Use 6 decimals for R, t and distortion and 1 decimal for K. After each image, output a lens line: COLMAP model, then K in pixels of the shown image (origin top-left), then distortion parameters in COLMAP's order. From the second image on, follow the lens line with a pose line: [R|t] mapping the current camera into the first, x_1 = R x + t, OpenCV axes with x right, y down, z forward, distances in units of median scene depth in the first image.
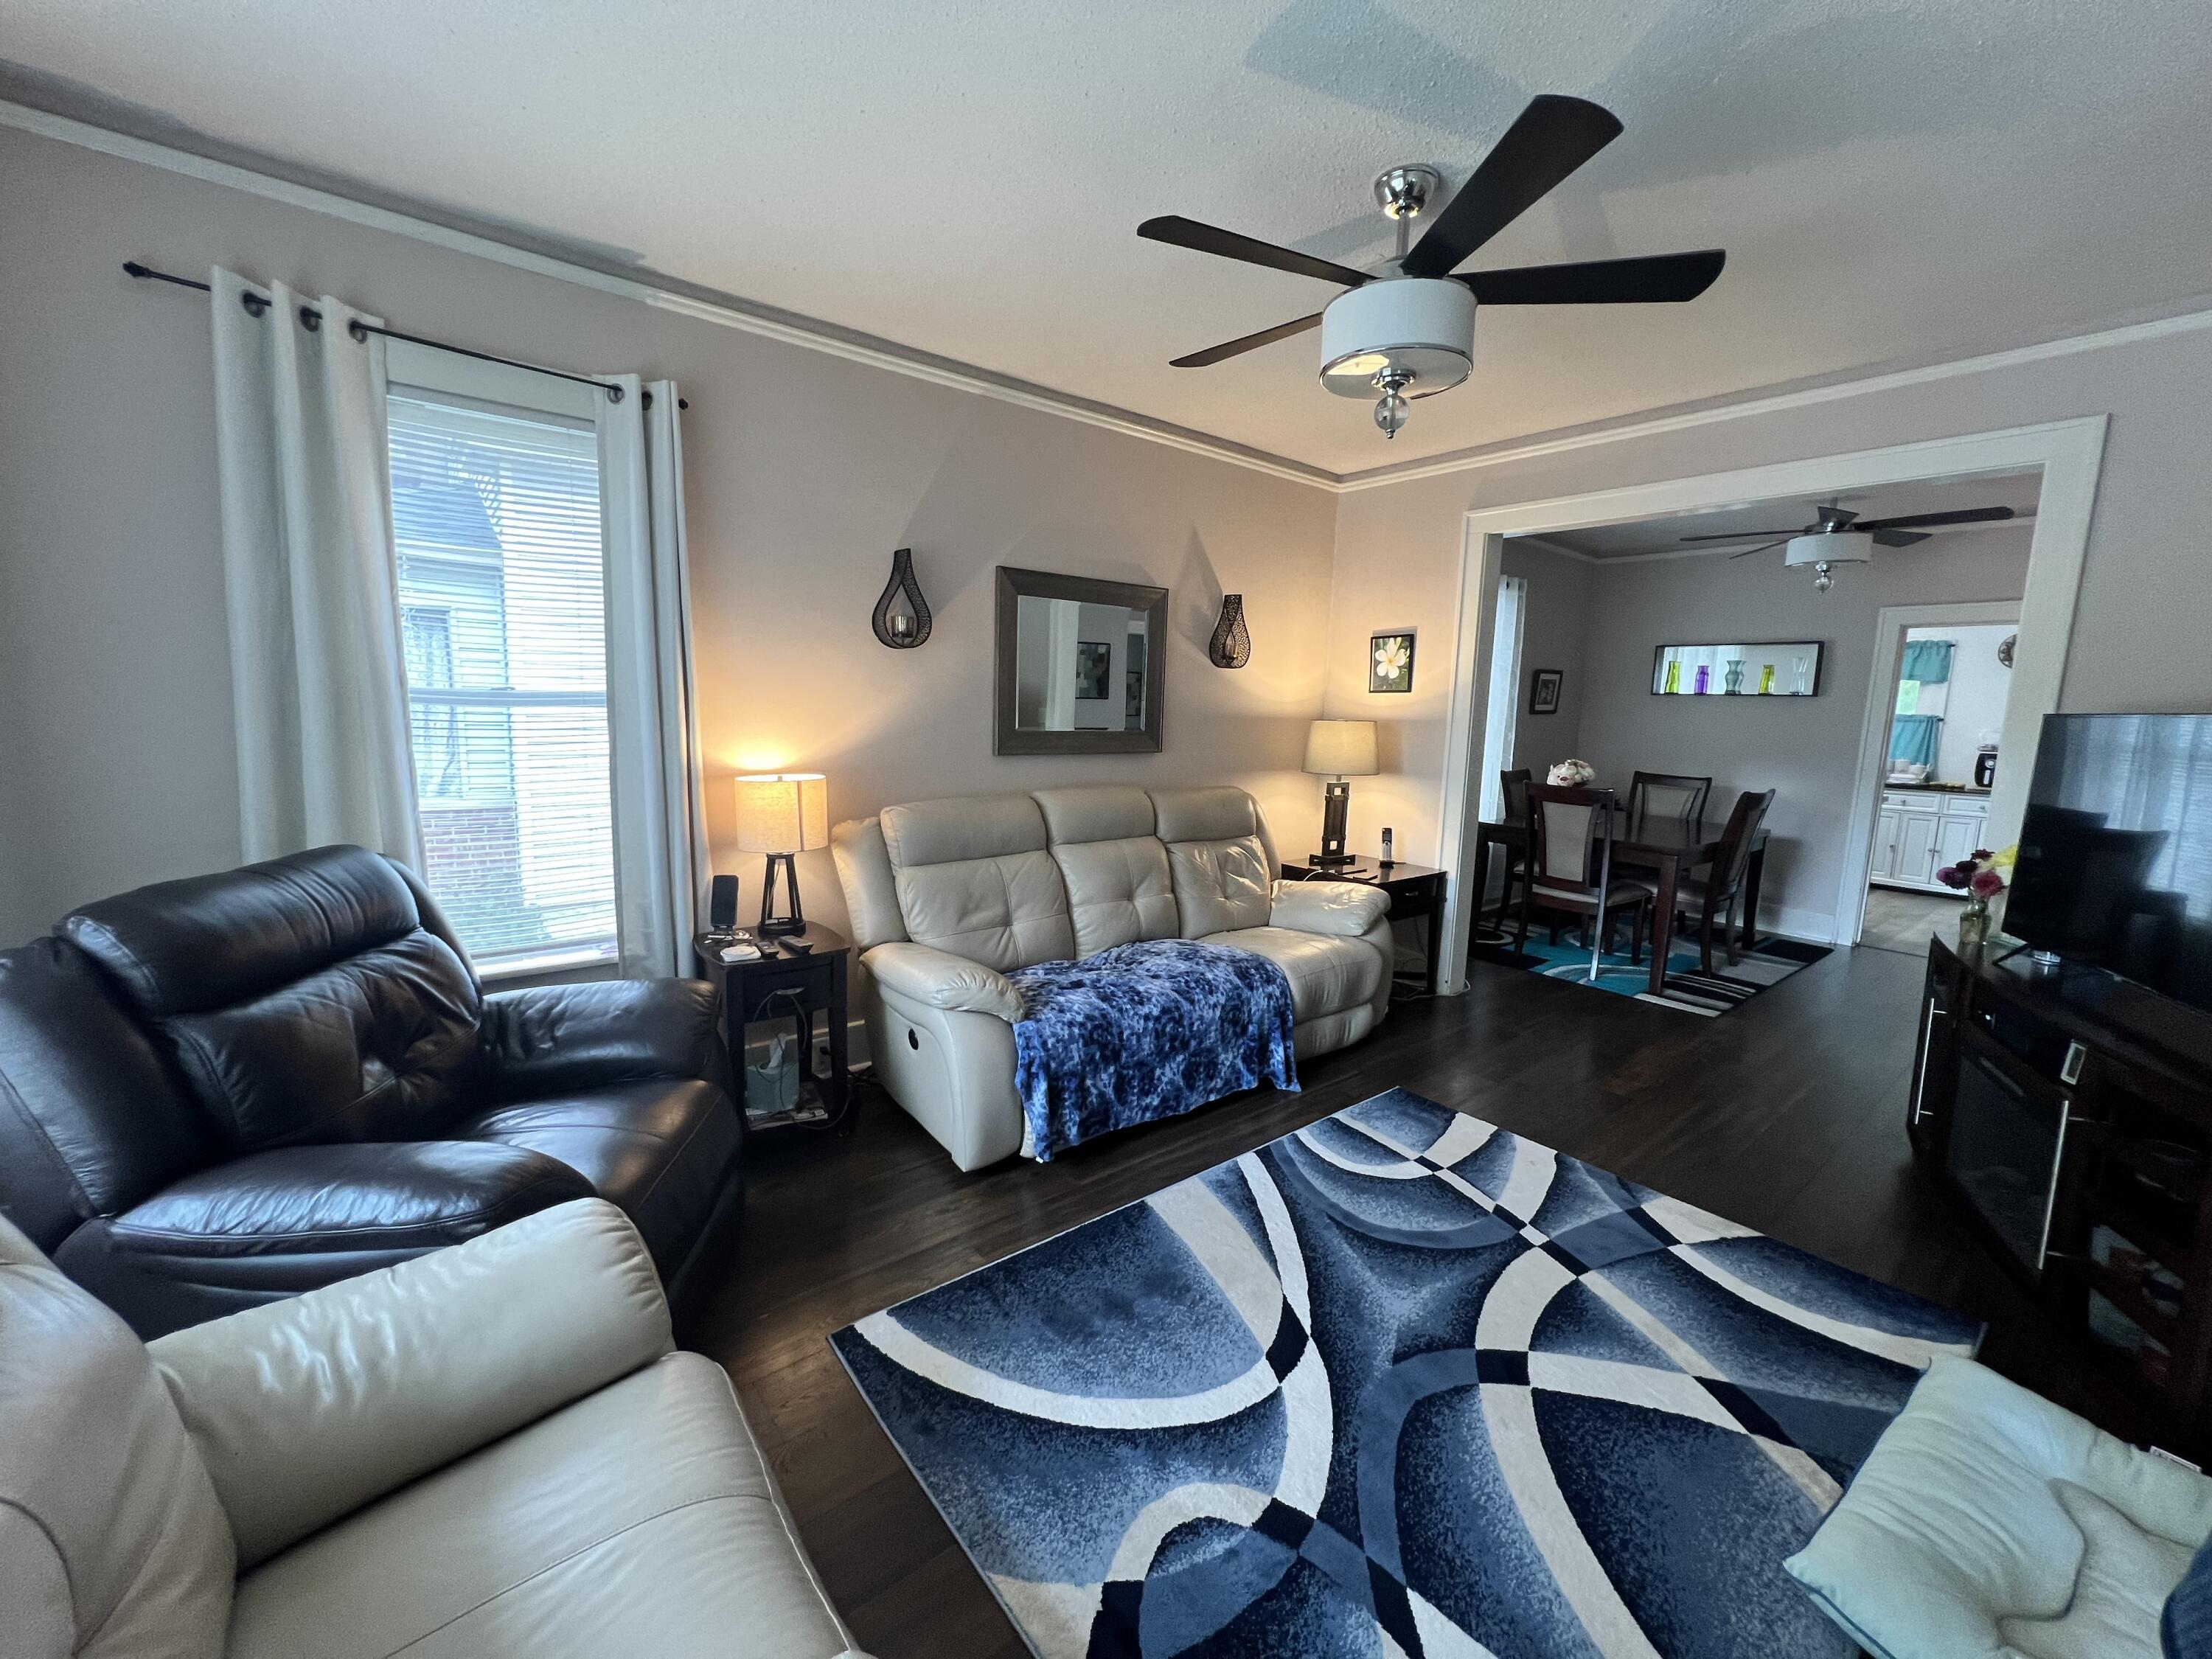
lens RADIAL K [[886.2, 0, 1097.4], [0, 886.2, 824.5], [0, 0, 1]] dist [-0.002479, 0.001463]
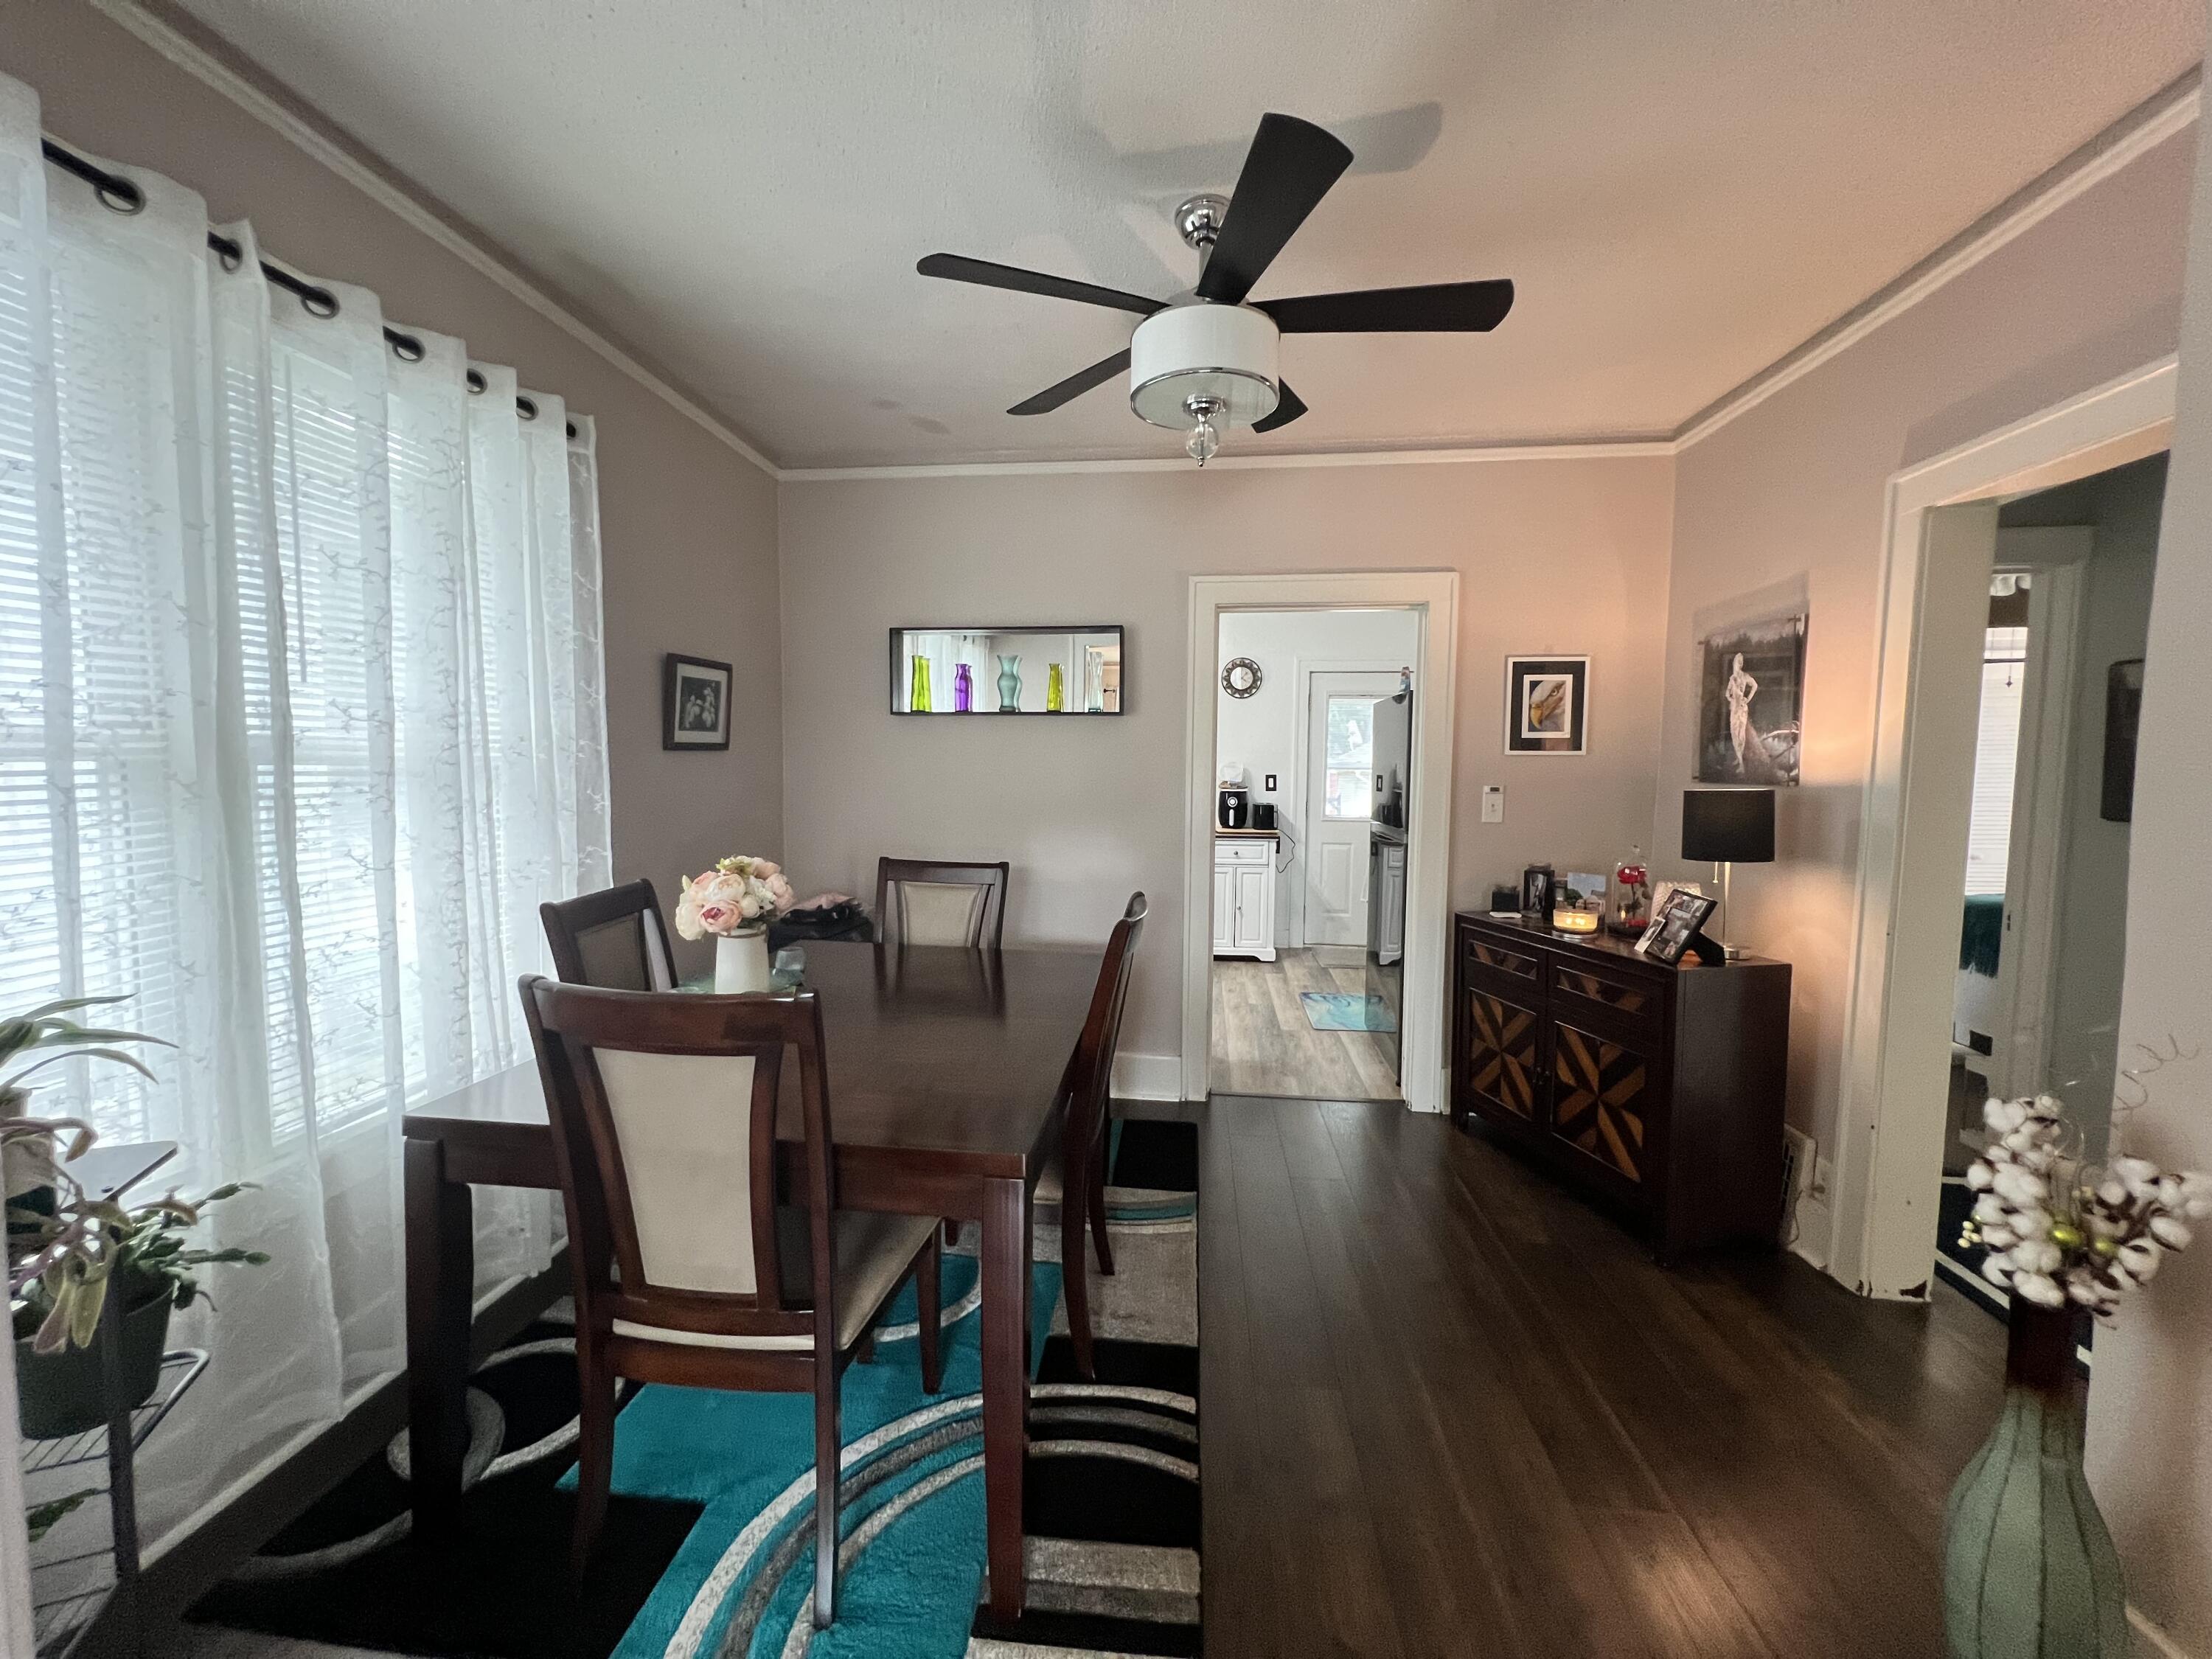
lens RADIAL K [[886.2, 0, 1105.1], [0, 886.2, 822.7], [0, 0, 1]] dist [-0.002479, 0.001463]
pose [[0.701815, -0.067347, 0.709169, 0.487429], [0.109820, 0.993849, -0.014299, -0.084509], [-0.703843, 0.087916, 0.704894, 0.788652]]
